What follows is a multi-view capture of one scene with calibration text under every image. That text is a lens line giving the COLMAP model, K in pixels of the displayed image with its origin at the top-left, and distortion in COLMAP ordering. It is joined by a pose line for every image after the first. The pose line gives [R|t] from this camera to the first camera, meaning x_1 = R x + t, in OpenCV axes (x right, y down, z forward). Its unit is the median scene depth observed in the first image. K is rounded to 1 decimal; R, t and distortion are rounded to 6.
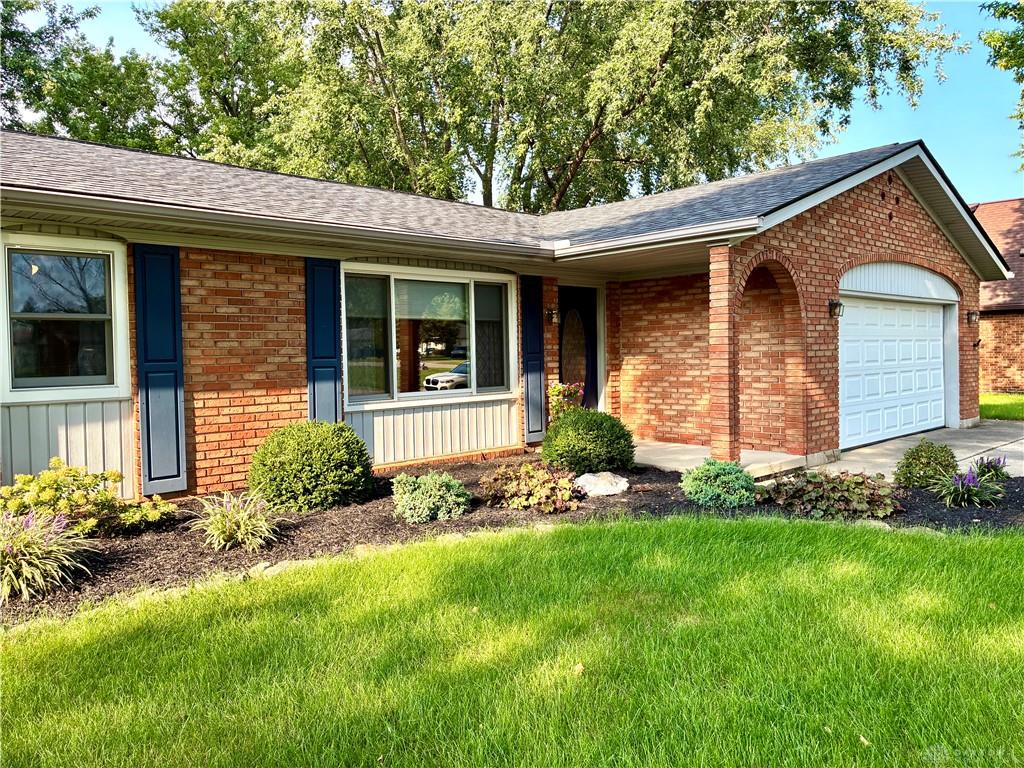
lens RADIAL K [[754.4, 0, 512.0], [0, 754.4, 384.0], [0, 0, 1]] dist [0.008210, -0.001141]
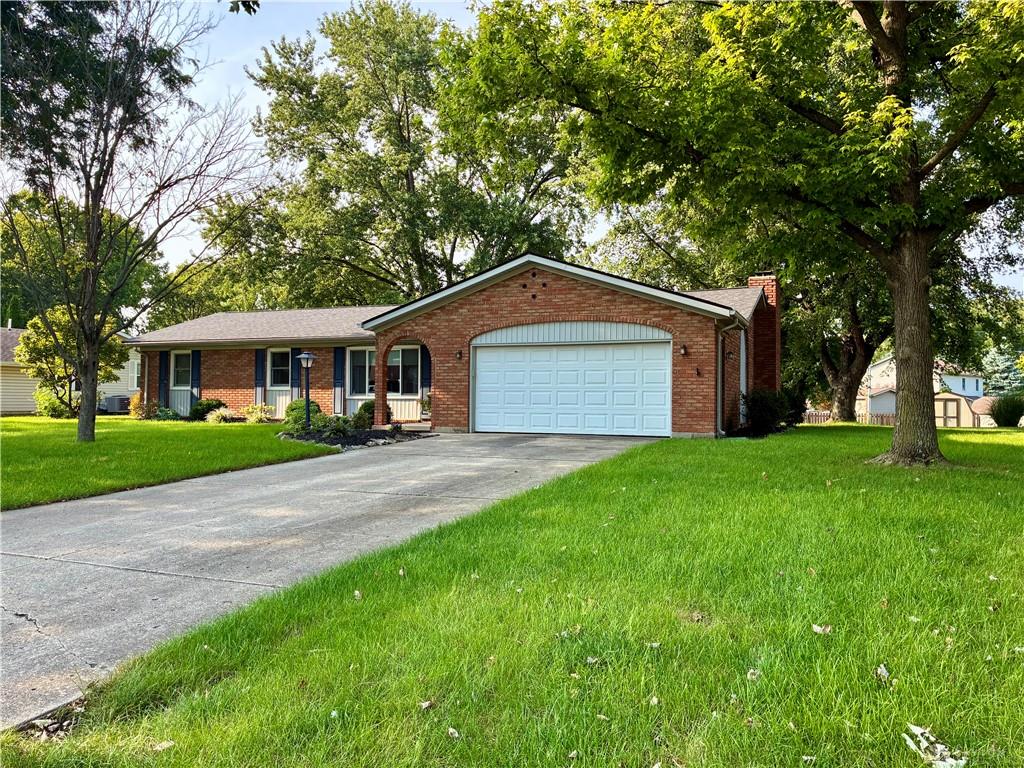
lens RADIAL K [[762.0, 0, 508.4], [0, 762.0, 402.3], [0, 0, 1]] dist [0.188793, -0.001797]
pose [[0.391139, 0.017145, -0.920172, 2.624277], [-0.055113, 0.998468, -0.004823, 0.030084], [0.918680, 0.052600, 0.391485, 0.394549]]
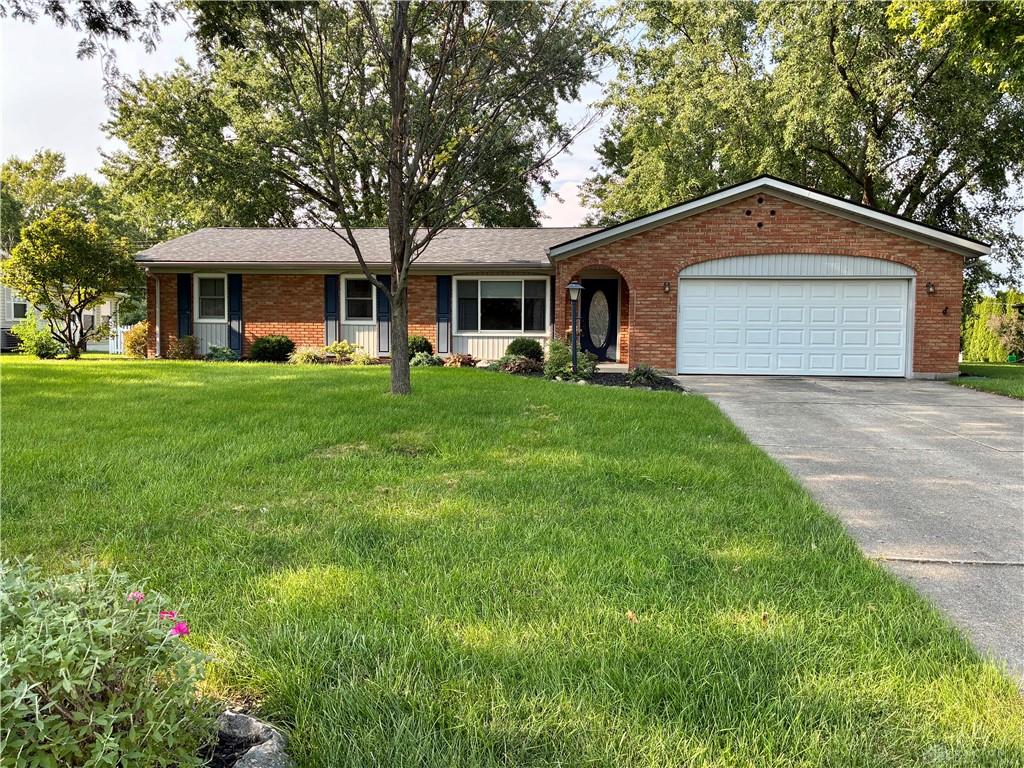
lens RADIAL K [[755.6, 0, 511.1], [0, 755.6, 404.5], [0, 0, 1]] dist [0.059725, -0.001829]
pose [[0.656166, 0.085845, -0.749718, 1.739252], [-0.056459, 0.996309, 0.064666, 0.088022], [0.752501, -0.000104, 0.658591, -0.497802]]
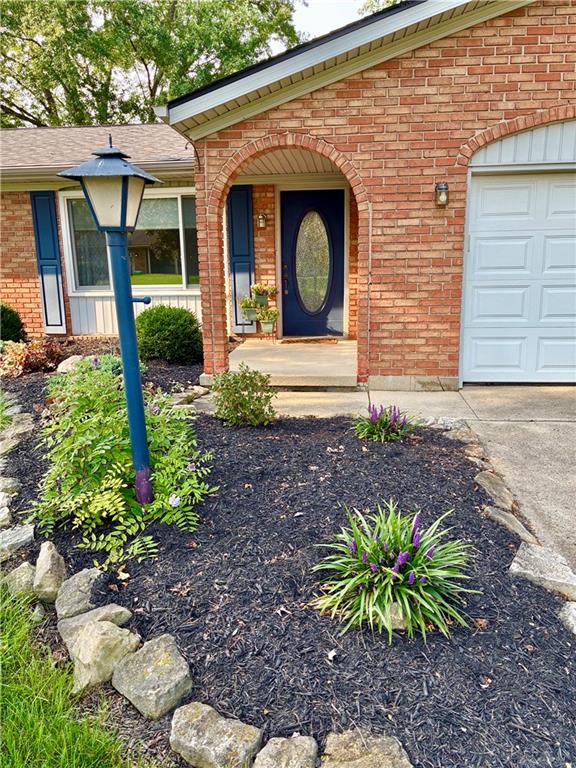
lens RADIAL K [[565.8, 0, 280.3], [0, 565.8, 394.7], [0, 0, 1]] dist [0.008210, -0.001141]
pose [[0.646890, 0.179291, -0.741207, 0.881077], [-0.029594, 0.977139, 0.210532, -0.020405], [0.762009, -0.114256, 0.637408, 0.551018]]
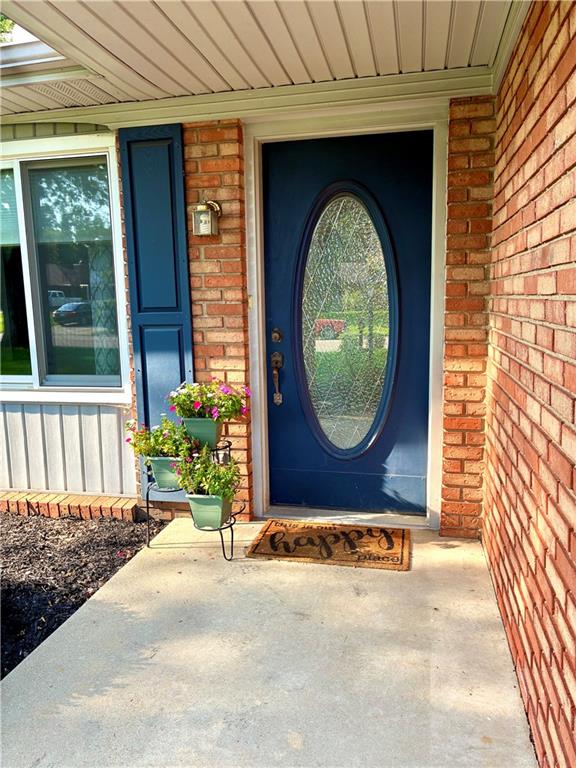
lens RADIAL K [[566.7, 0, 288.0], [0, 566.7, 384.0], [0, 0, 1]] dist [0.059725, -0.001829]
pose [[0.549995, 0.108899, -0.828038, 0.418543], [-0.032641, 0.993508, 0.108981, -0.042795], [0.834530, -0.032911, 0.549979, 1.031138]]
